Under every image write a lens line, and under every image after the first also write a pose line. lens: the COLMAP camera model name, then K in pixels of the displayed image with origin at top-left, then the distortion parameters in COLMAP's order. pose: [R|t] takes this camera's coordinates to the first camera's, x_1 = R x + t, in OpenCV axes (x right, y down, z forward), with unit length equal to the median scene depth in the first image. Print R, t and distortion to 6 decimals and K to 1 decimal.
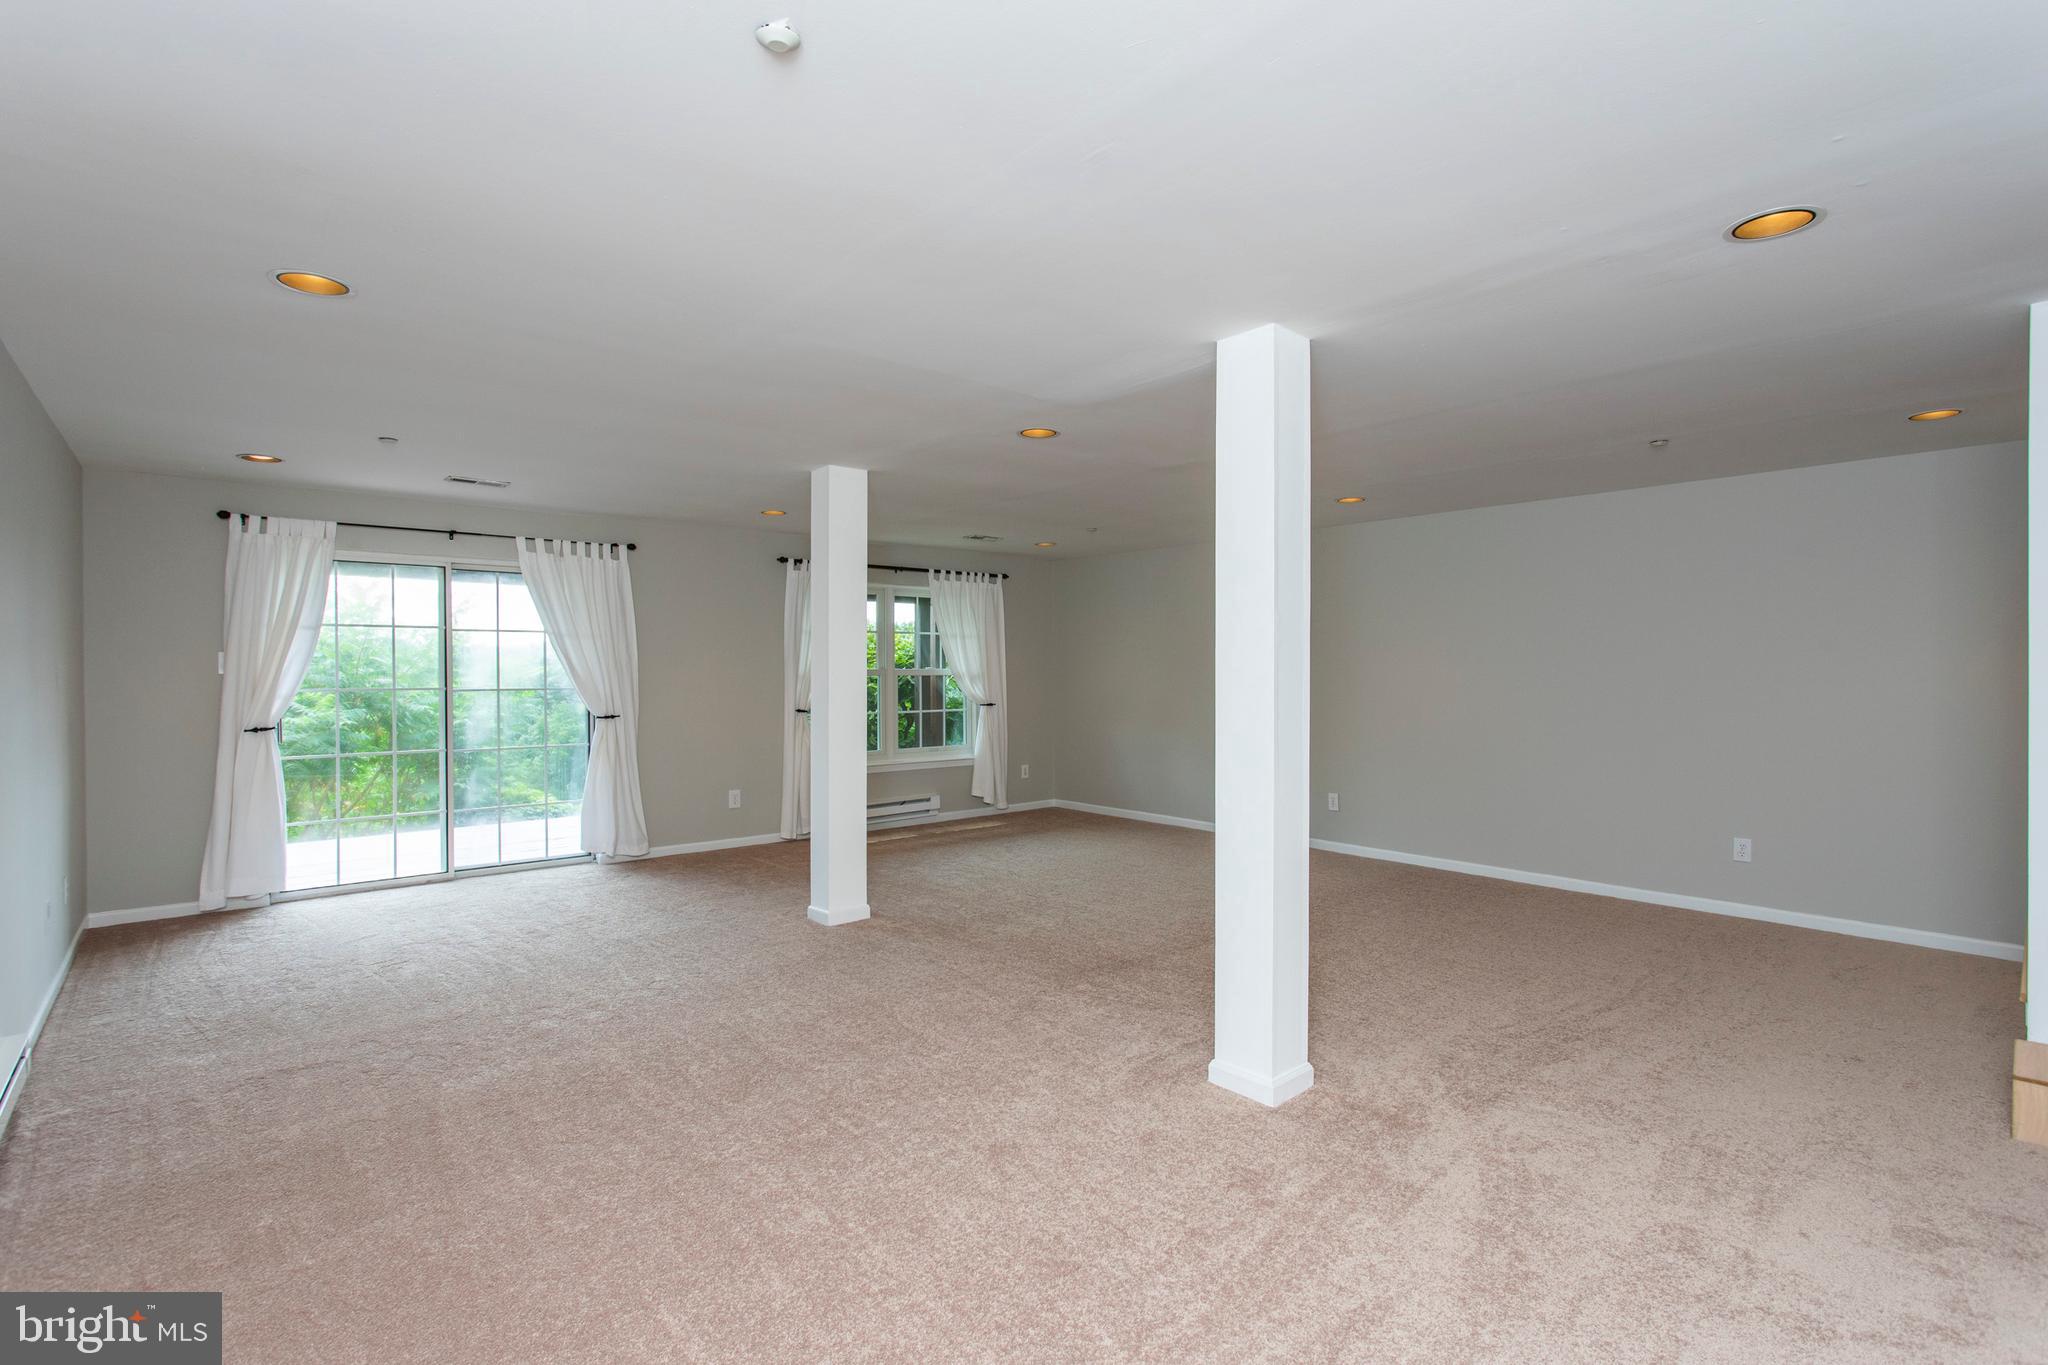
lens RADIAL K [[985.2, 0, 1001.6], [0, 985.2, 675.1], [0, 0, 1]] dist [0.002069, 0.000819]
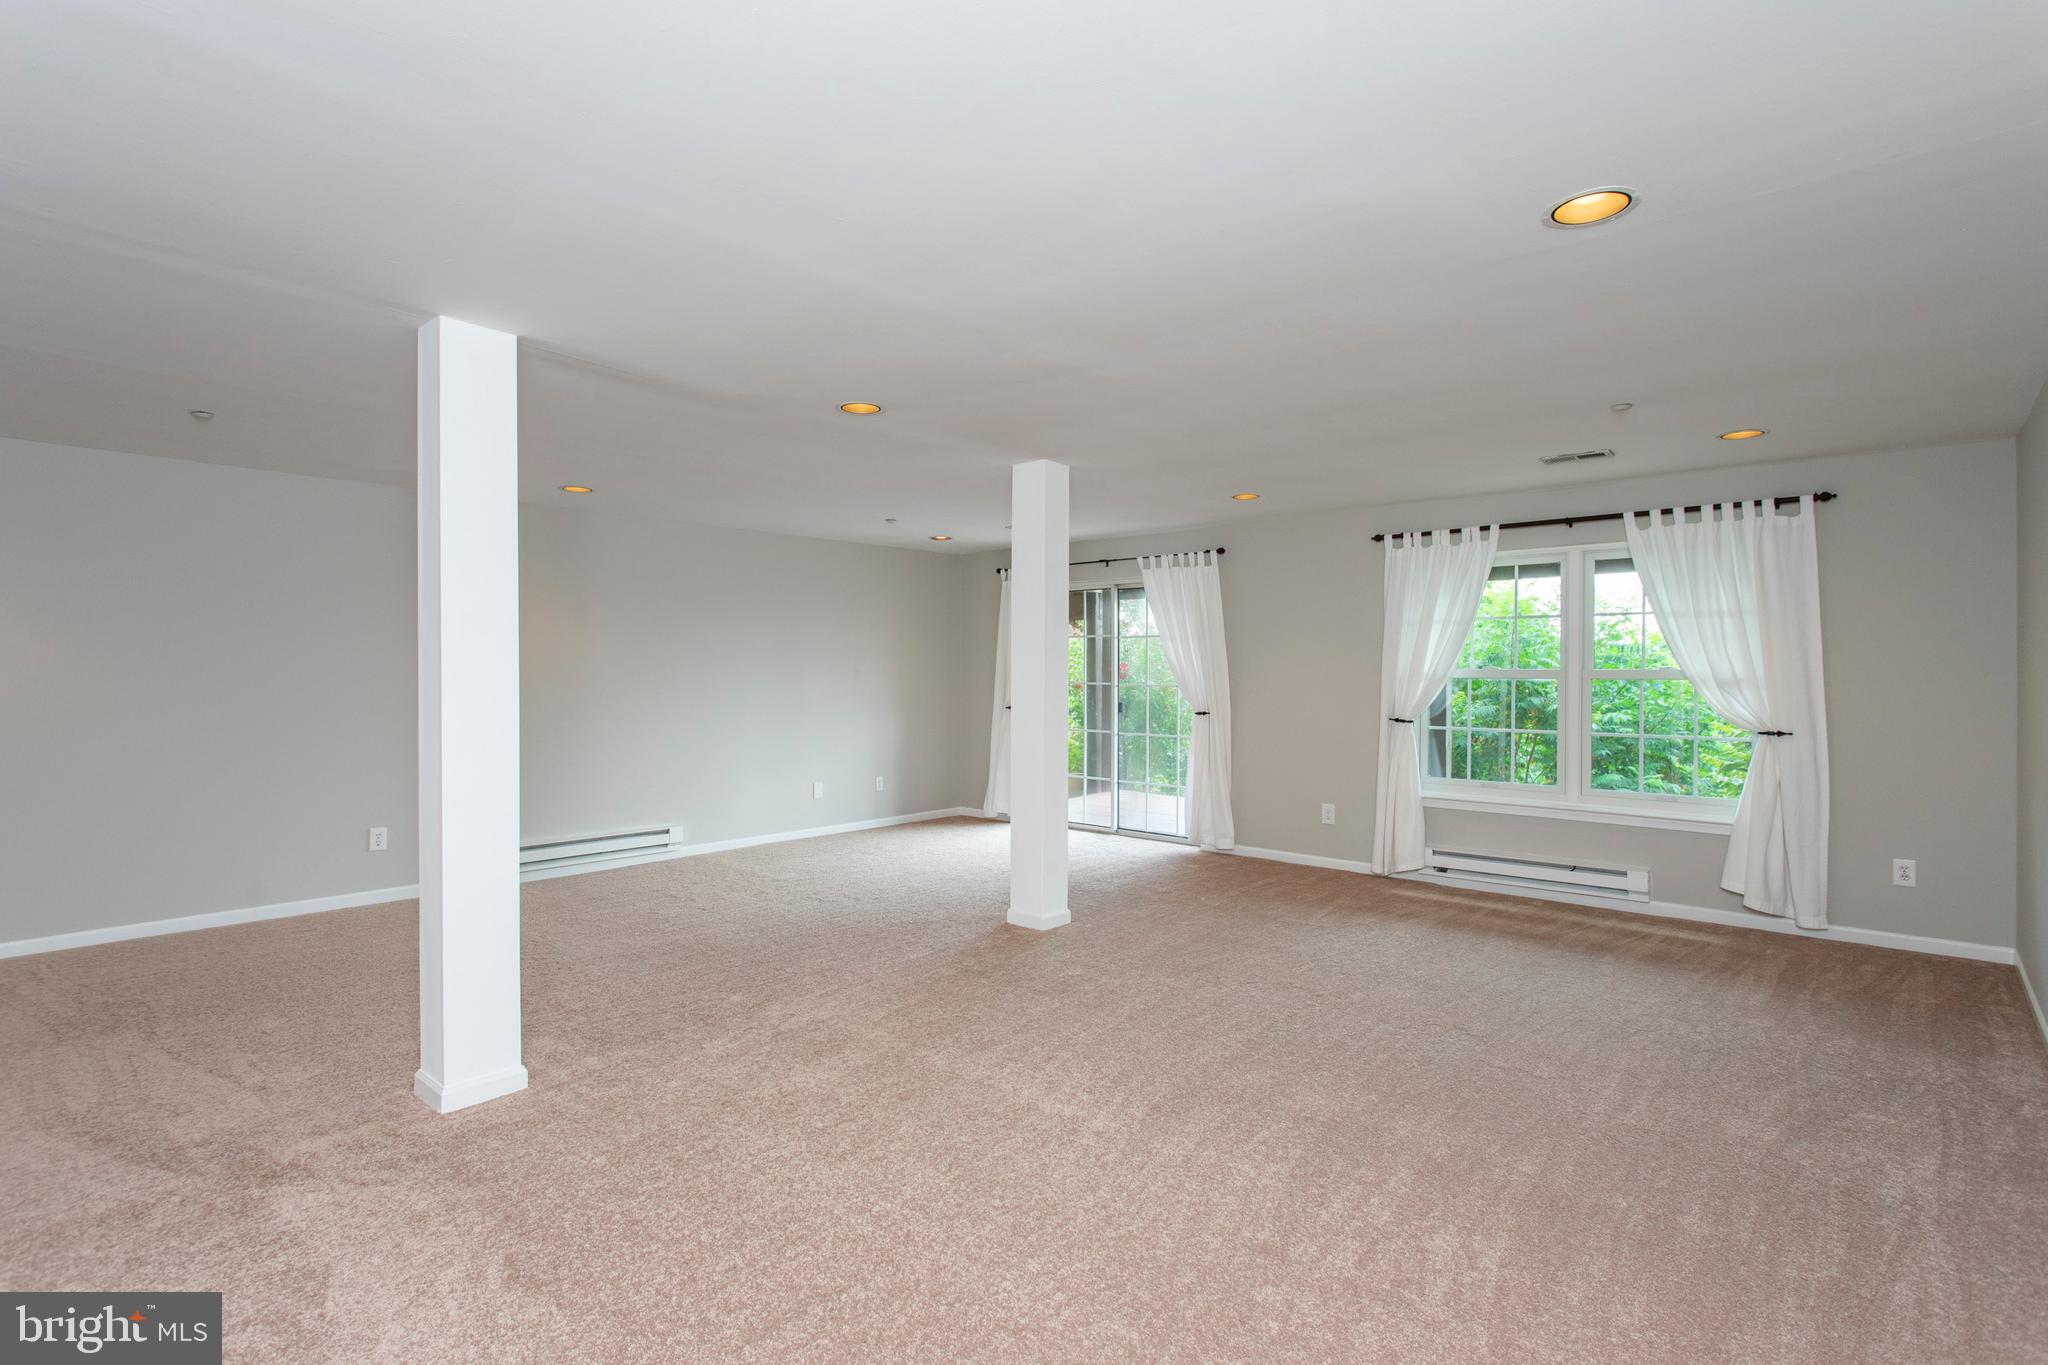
lens RADIAL K [[985.2, 0, 1001.6], [0, 985.2, 675.1], [0, 0, 1]] dist [0.002069, 0.000819]
pose [[0.141803, 0.013097, -0.989808, 0.530308], [-0.001263, 0.999914, 0.013049, -0.010992], [0.989894, -0.000600, 0.141808, 0.537359]]
